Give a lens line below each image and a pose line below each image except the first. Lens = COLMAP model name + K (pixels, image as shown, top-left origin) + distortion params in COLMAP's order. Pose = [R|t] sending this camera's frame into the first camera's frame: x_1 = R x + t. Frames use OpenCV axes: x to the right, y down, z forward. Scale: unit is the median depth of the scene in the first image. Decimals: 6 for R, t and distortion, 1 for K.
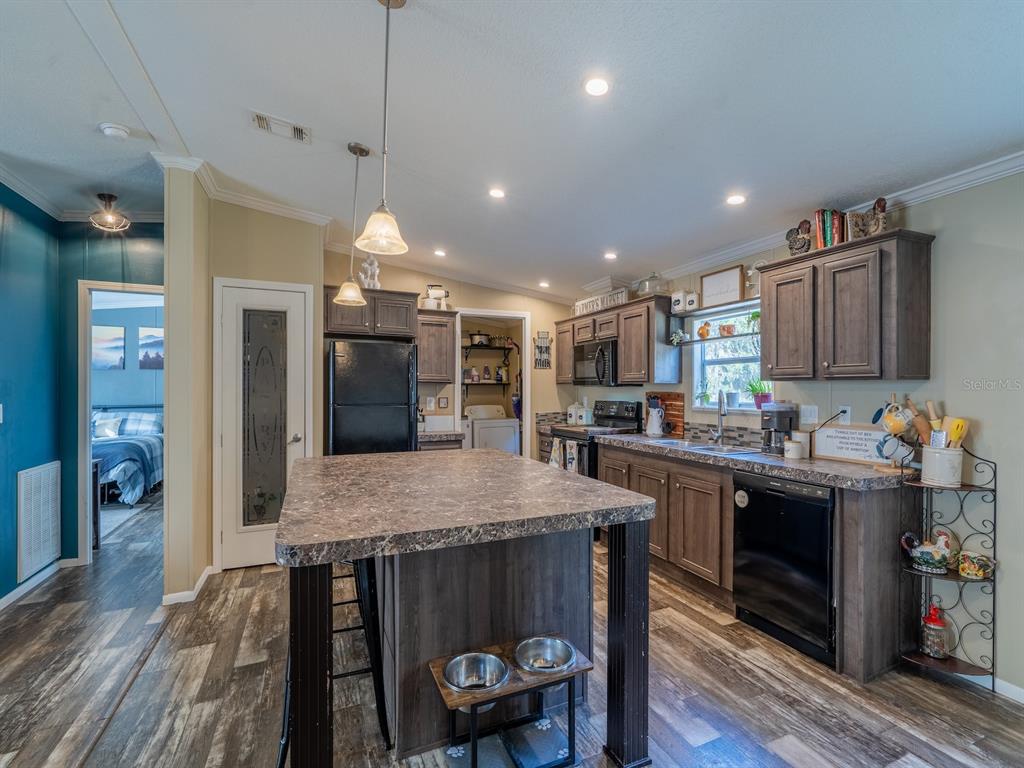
lens RADIAL K [[462.0, 0, 512.0], [0, 462.0, 384.0], [0, 0, 1]] dist [-0.004844, 0.000033]
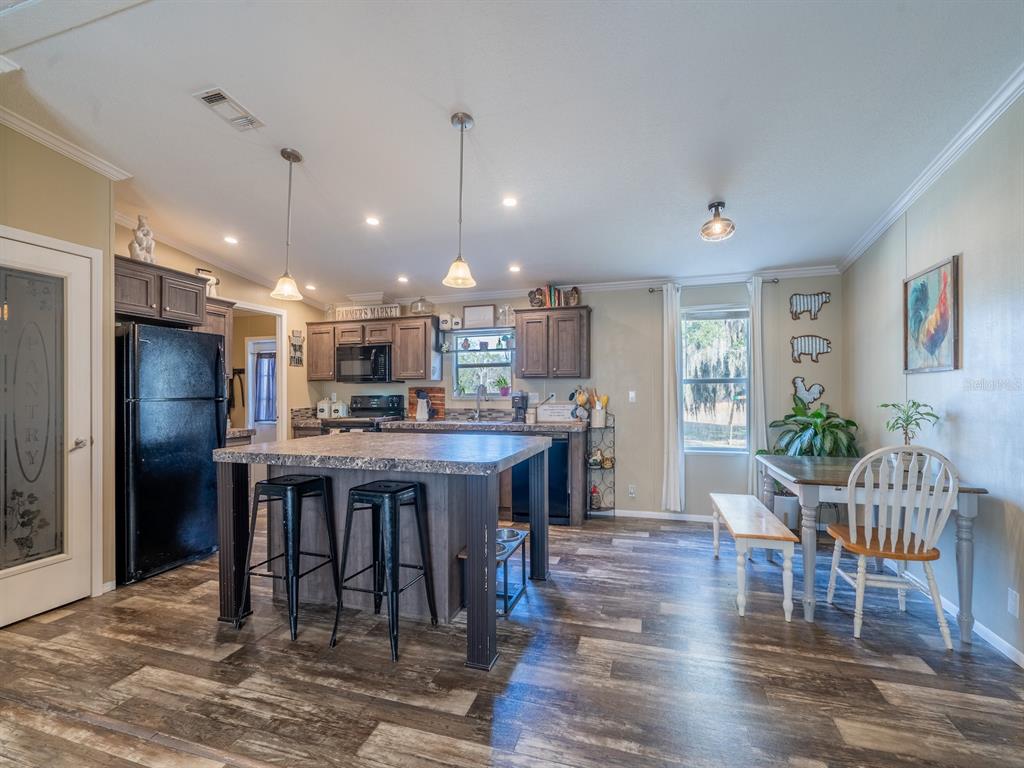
lens RADIAL K [[462.0, 0, 512.0], [0, 462.0, 384.0], [0, 0, 1]] dist [-0.004844, 0.000033]
pose [[0.654272, 0.008520, 0.756211, -0.560108], [-0.001257, 0.999947, -0.010179, 0.023921], [-0.756258, 0.005709, 0.654248, -0.062096]]
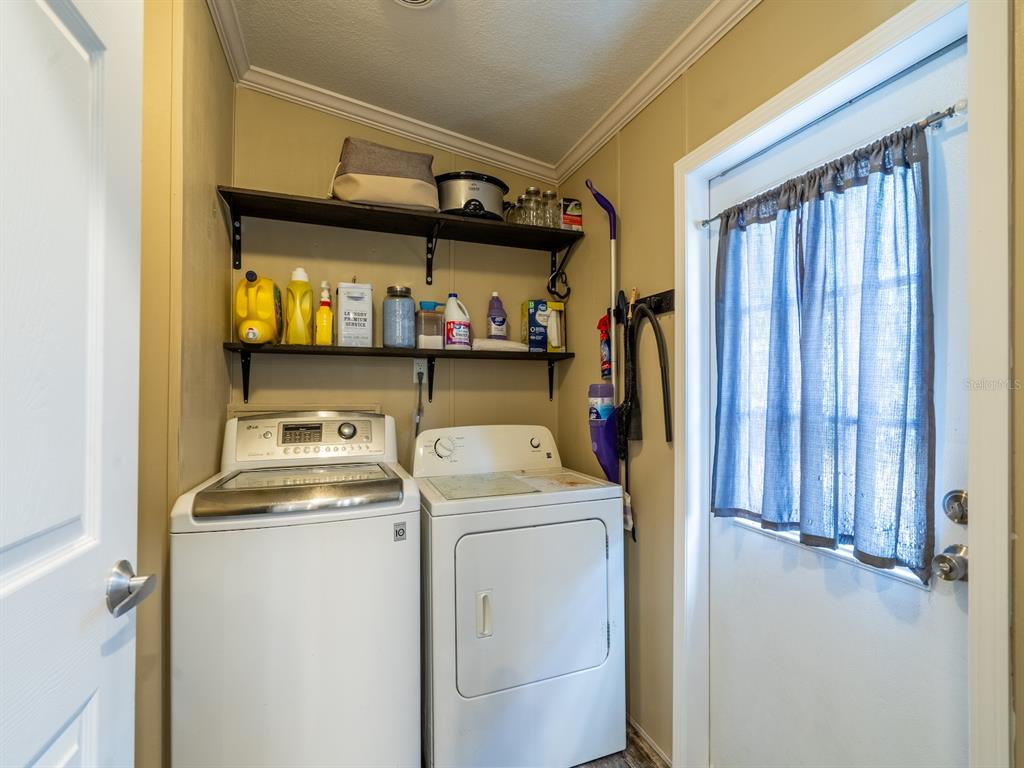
lens RADIAL K [[462.0, 0, 512.0], [0, 462.0, 384.0], [0, 0, 1]] dist [-0.004844, 0.000033]
pose [[0.998979, 0.006753, -0.044664, -0.058717], [-0.006942, 0.999968, -0.004078, 0.039914], [0.044635, 0.004383, 0.998994, 1.335960]]
